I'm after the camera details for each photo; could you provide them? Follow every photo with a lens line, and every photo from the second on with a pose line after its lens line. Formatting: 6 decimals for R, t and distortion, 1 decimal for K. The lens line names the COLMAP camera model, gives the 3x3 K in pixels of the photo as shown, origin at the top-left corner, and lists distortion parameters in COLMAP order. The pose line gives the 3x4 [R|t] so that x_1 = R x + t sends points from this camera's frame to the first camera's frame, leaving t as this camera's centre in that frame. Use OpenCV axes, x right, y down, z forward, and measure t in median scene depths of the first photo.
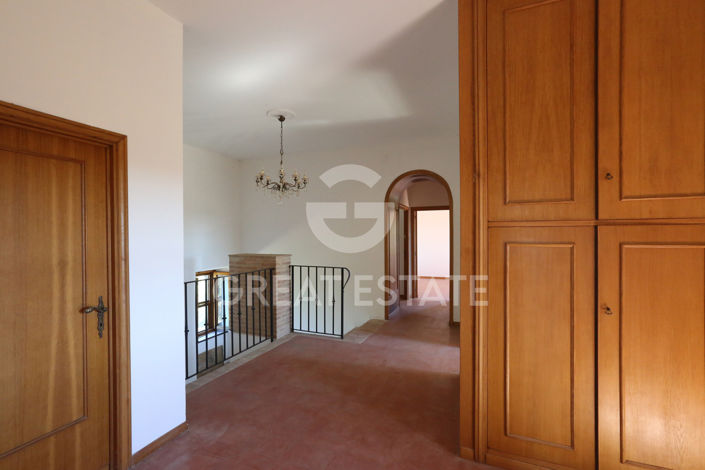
lens RADIAL K [[322.8, 0, 354.3], [0, 322.8, 237.6], [0, 0, 1]] dist [-0.000682, 0.000011]
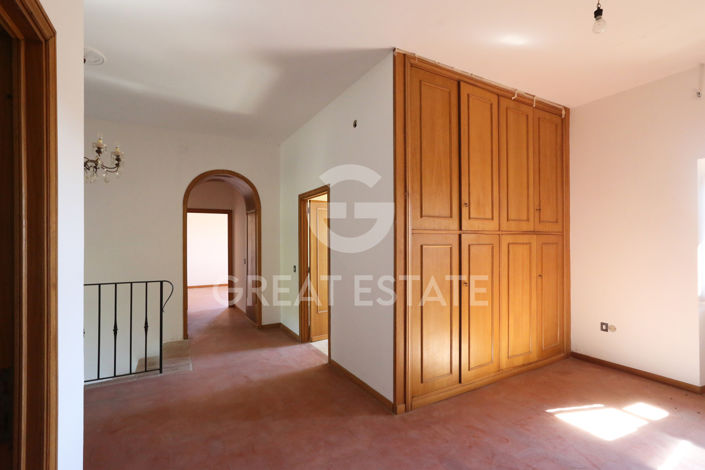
lens RADIAL K [[322.8, 0, 354.3], [0, 322.8, 237.6], [0, 0, 1]] dist [-0.000682, 0.000011]
pose [[0.628870, 0.008870, 0.777460, -0.788335], [0.004435, 0.999878, -0.014994, 0.004245], [-0.777498, 0.012877, 0.628754, 0.334558]]
